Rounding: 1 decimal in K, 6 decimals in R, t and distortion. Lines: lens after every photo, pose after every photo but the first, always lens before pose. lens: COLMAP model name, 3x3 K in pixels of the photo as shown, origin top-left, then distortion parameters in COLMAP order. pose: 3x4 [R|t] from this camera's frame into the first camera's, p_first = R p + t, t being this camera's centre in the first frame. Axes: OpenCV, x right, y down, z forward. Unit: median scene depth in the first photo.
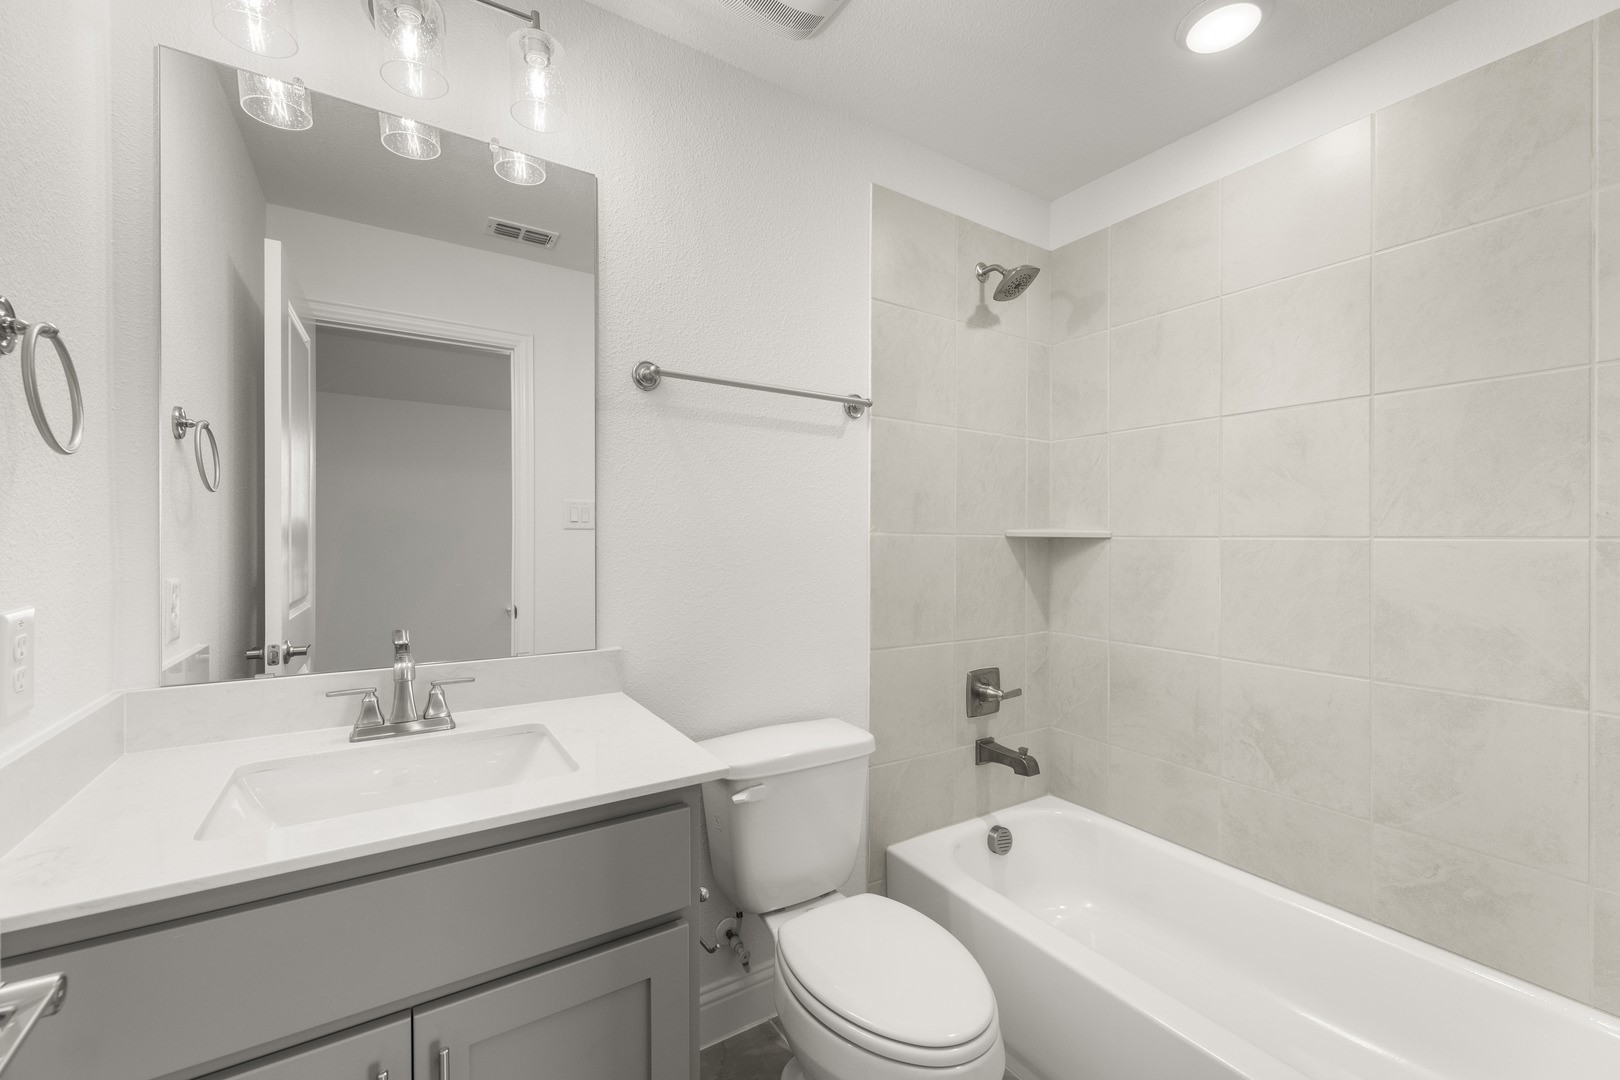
lens RADIAL K [[648.4, 0, 808.8], [0, 648.4, 540.3], [0, 0, 1]] dist [0.002490, 0.000181]
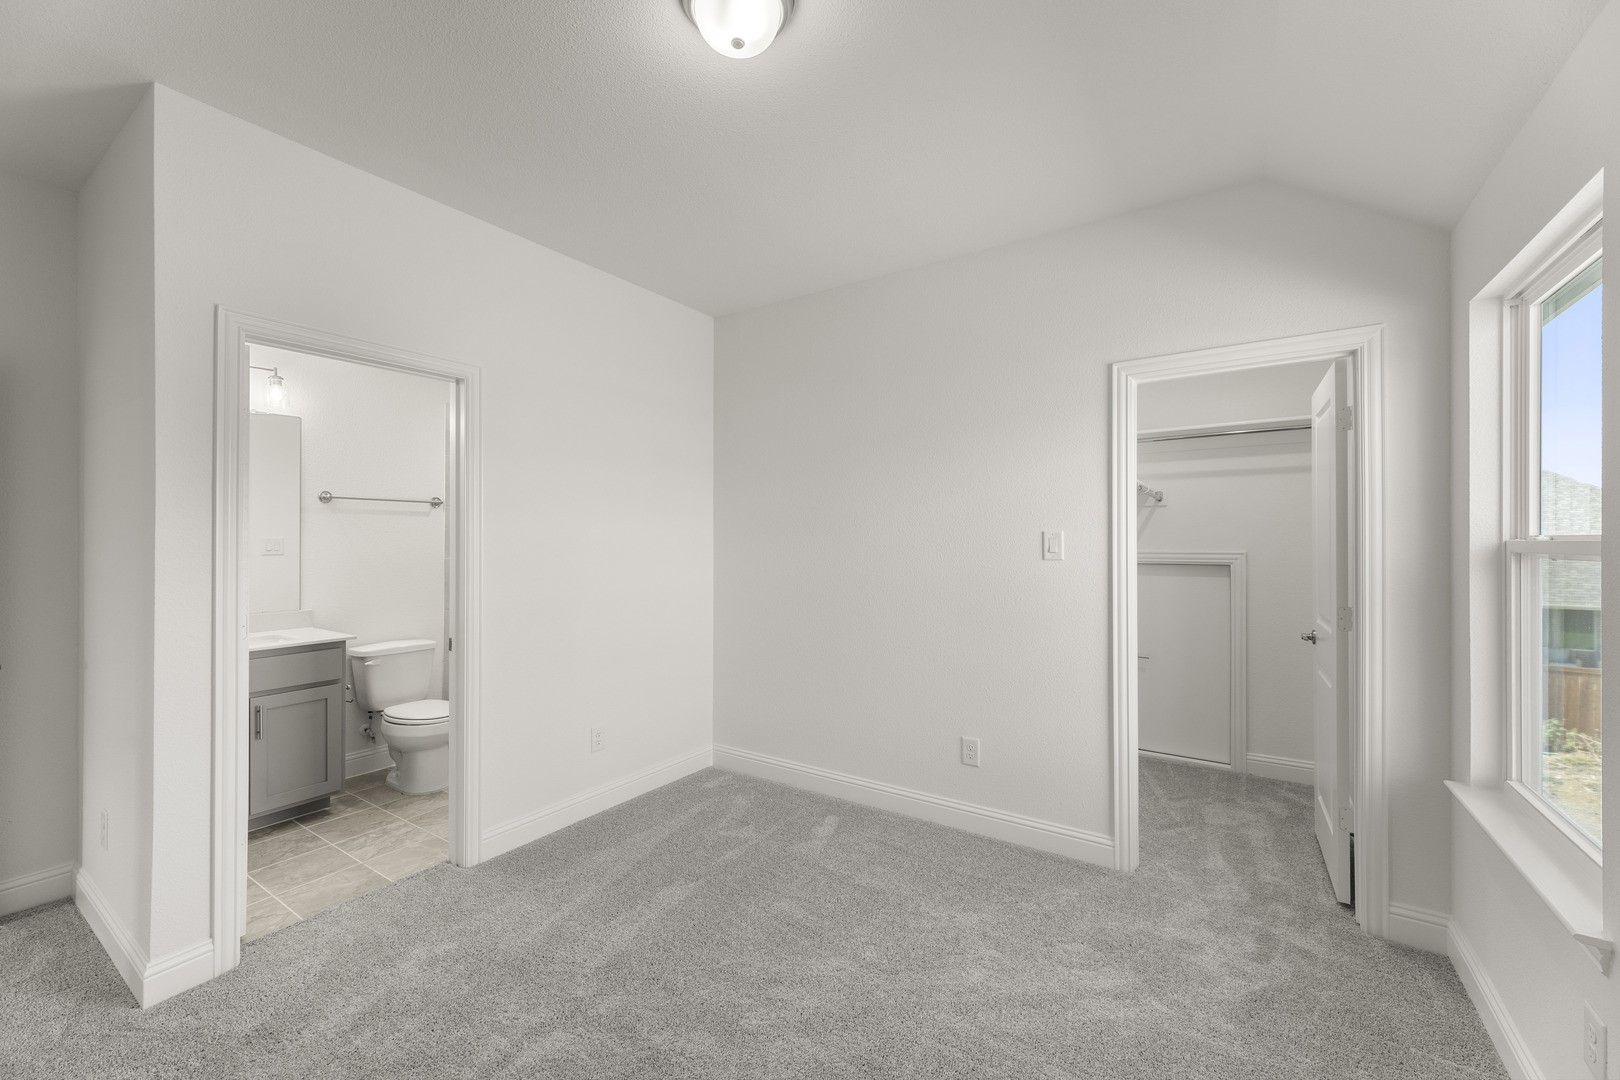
lens RADIAL K [[648.4, 0, 809.2], [0, 648.4, 536.9], [0, 0, 1]] dist [0.002490, 0.000181]
pose [[0.916712, -0.000601, 0.399548, 0.452238], [0.003944, 0.999964, -0.007545, -0.083016], [-0.399529, 0.008492, 0.916681, -1.999370]]
